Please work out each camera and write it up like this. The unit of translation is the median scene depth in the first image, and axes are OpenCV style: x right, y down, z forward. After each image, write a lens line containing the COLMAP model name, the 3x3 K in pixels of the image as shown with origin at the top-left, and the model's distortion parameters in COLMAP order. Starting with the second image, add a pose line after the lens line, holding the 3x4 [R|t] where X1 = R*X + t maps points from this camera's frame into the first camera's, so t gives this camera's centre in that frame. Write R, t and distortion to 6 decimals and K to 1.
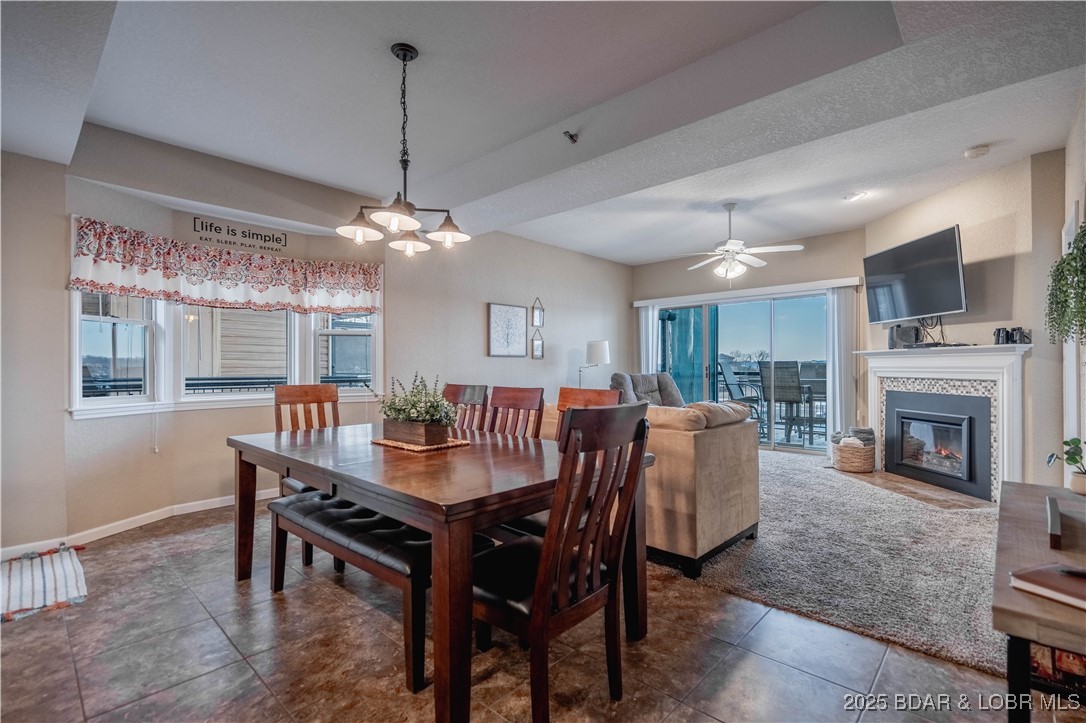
lens RADIAL K [[492.6, 0, 543.9], [0, 492.6, 367.6], [0, 0, 1]] dist [-0.005876, 0.001887]
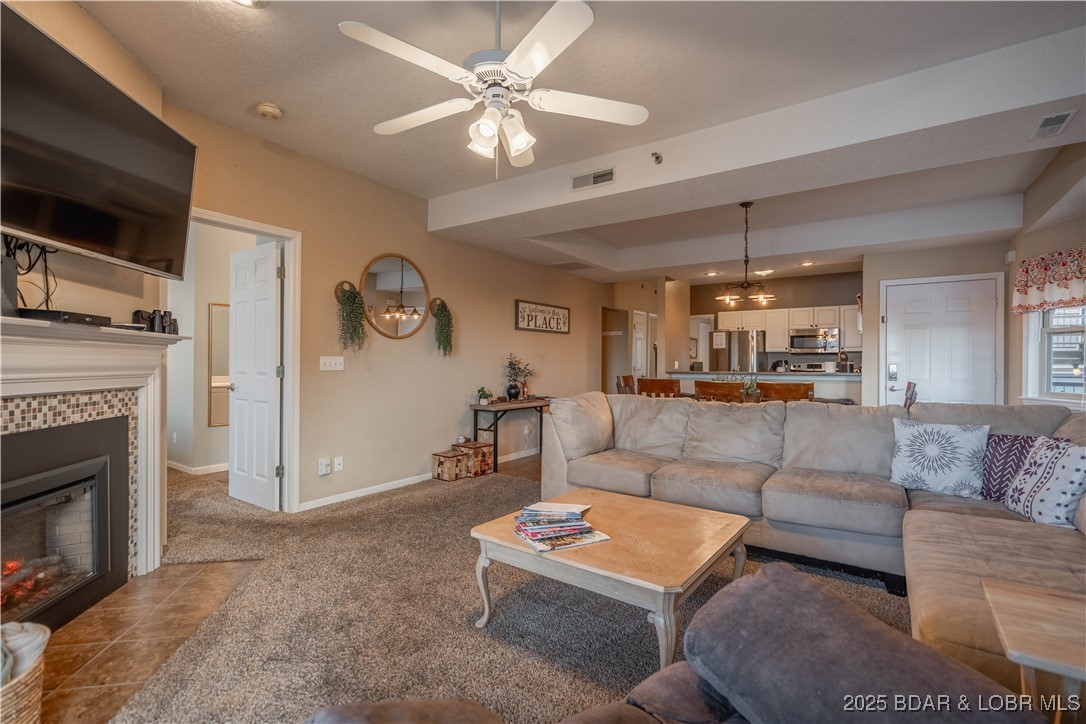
lens RADIAL K [[492.6, 0, 540.0], [0, 492.6, 362.3], [0, 0, 1]] dist [-0.005876, 0.001887]
pose [[-0.990969, -0.003510, -0.134043, 0.443873], [-0.003628, 0.999993, 0.000639, -0.008438], [0.134040, 0.001120, -0.990975, 1.577964]]
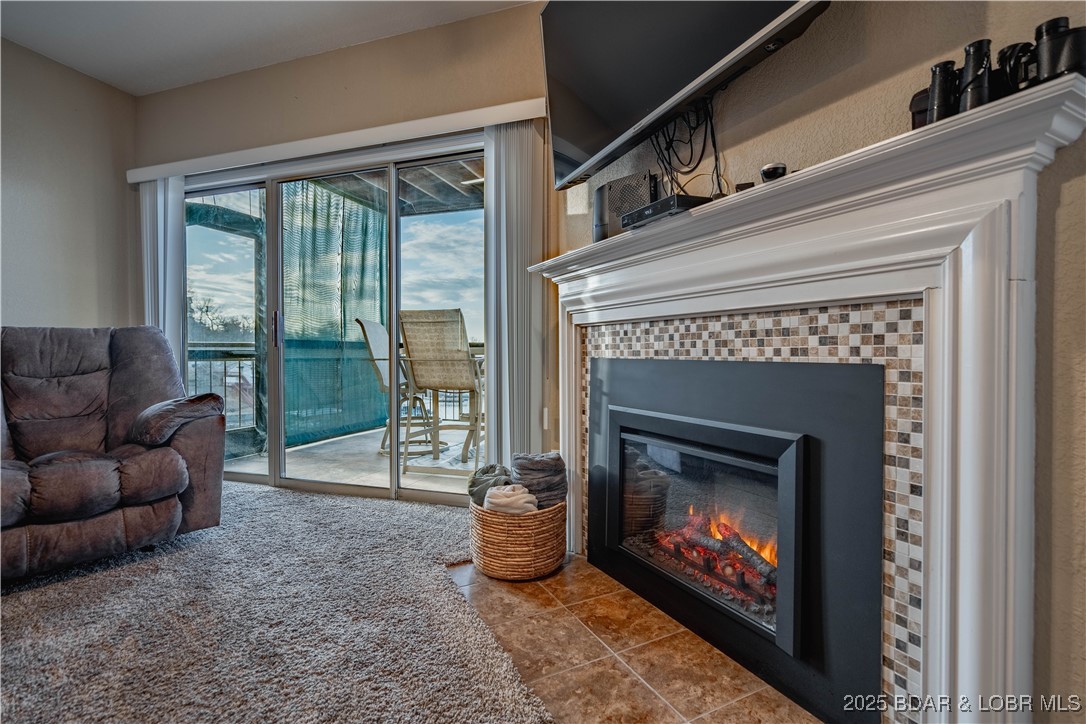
lens RADIAL K [[492.6, 0, 544.1], [0, 492.6, 359.5], [0, 0, 1]] dist [-0.005876, 0.001887]
pose [[0.909330, -0.002149, 0.416069, 0.595617], [-0.003012, 0.999926, 0.011747, 0.051468], [-0.416064, -0.011935, 0.909257, 0.783518]]
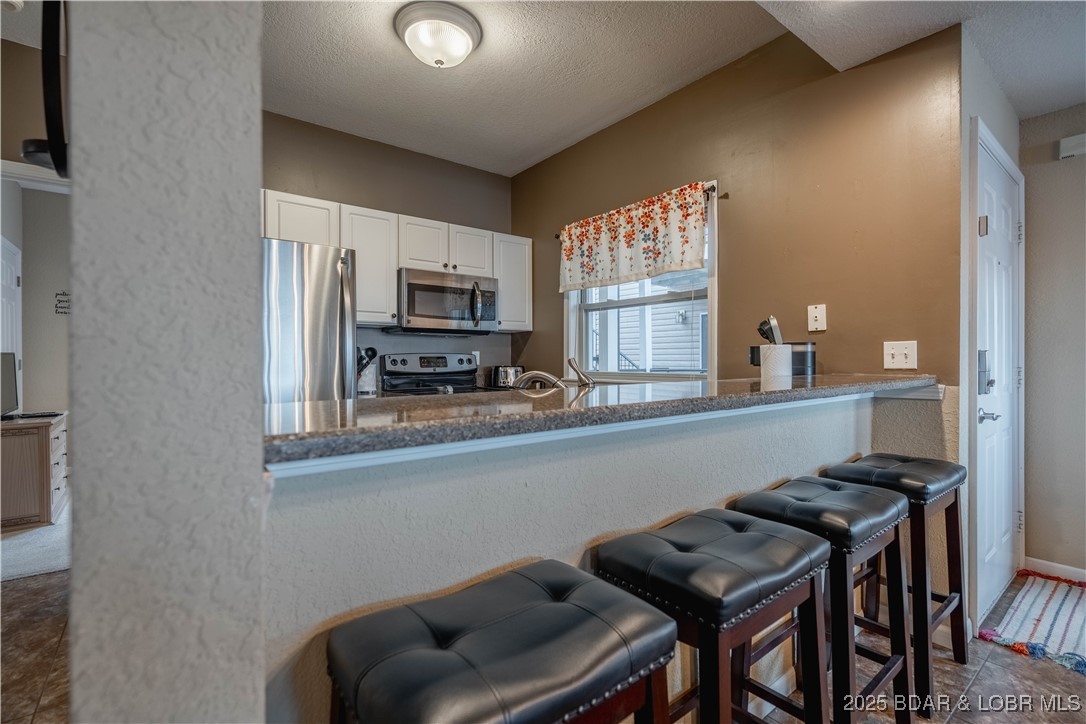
lens RADIAL K [[492.6, 0, 547.4], [0, 492.6, 363.0], [0, 0, 1]] dist [-0.005876, 0.001887]
pose [[-0.161866, 0.006469, -0.986791, -0.086795], [0.000480, 0.999979, 0.006477, 0.001754], [0.986813, 0.000575, -0.161866, 0.125103]]
